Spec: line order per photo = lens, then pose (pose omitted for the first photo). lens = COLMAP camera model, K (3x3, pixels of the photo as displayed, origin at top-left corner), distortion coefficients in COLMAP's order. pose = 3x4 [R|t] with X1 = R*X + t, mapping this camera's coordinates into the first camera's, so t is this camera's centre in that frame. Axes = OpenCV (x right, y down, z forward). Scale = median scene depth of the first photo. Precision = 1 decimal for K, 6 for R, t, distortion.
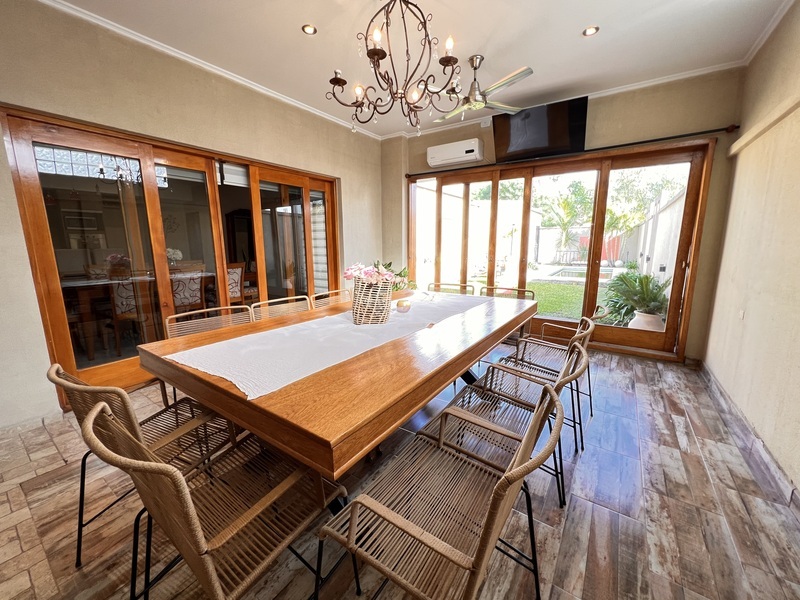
lens RADIAL K [[324.1, 0, 402.8], [0, 324.1, 289.8], [0, 0, 1]] dist [0.000634, 0.011323]
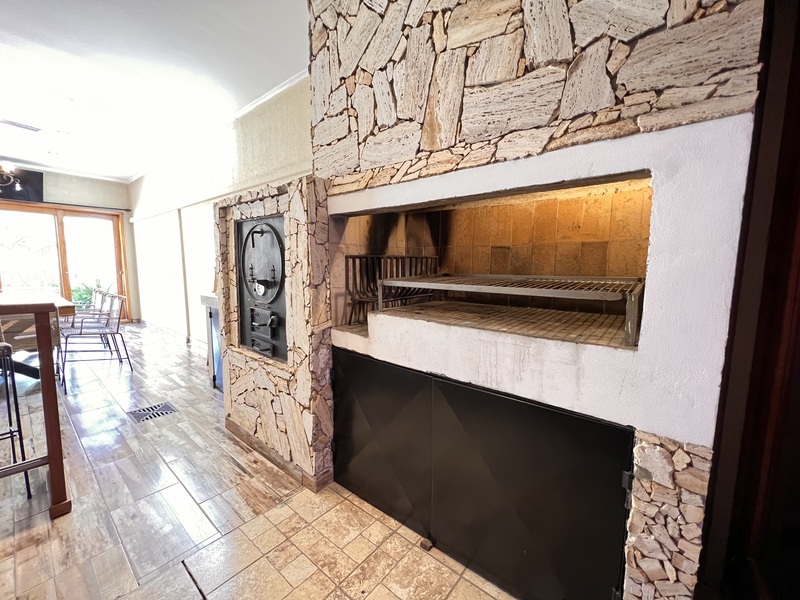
lens RADIAL K [[321.4, 0, 397.9], [0, 321.4, 299.5], [0, 0, 1]] dist [-0.001502, 0.000489]
pose [[0.074443, -0.104639, 0.991720, -0.721877], [0.136768, 0.986154, 0.093785, 0.095305], [-0.987802, 0.128654, 0.087723, -0.607229]]
